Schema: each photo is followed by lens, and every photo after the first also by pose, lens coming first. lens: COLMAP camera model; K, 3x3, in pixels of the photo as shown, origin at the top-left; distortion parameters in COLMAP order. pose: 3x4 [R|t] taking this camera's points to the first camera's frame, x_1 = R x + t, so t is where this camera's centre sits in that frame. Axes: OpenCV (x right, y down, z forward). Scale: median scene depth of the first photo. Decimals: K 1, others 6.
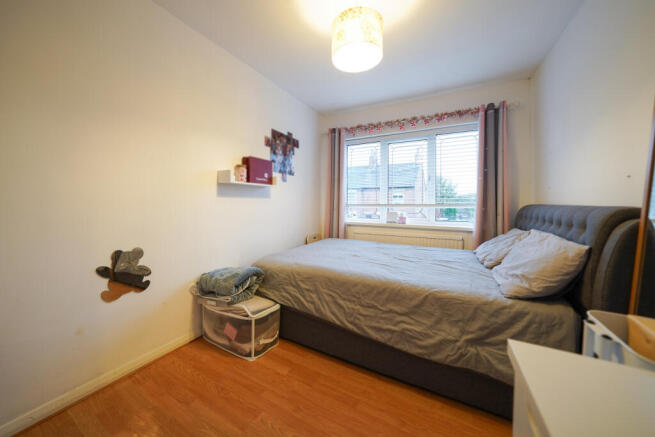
lens RADIAL K [[242.8, 0, 323.8], [0, 242.8, 203.4], [0, 0, 1]] dist [-0.022358, 0.000175]
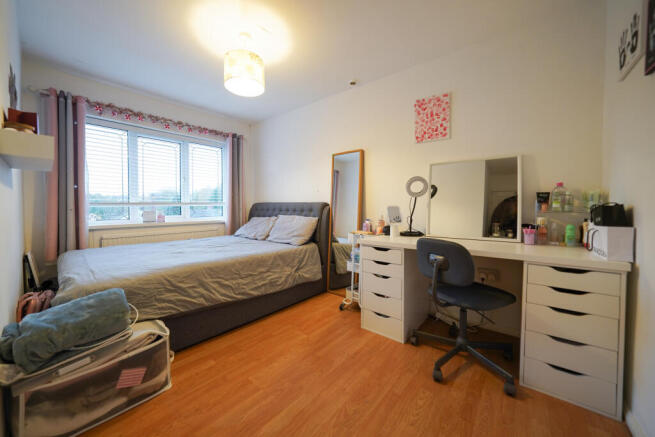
lens RADIAL K [[242.8, 0, 323.8], [0, 242.8, 203.4], [0, 0, 1]] dist [-0.022358, 0.000175]
pose [[0.170004, 0.004460, 0.985433, -0.909341], [0.005590, 0.999969, -0.005490, 0.027213], [-0.985427, 0.006442, 0.169974, 0.299667]]
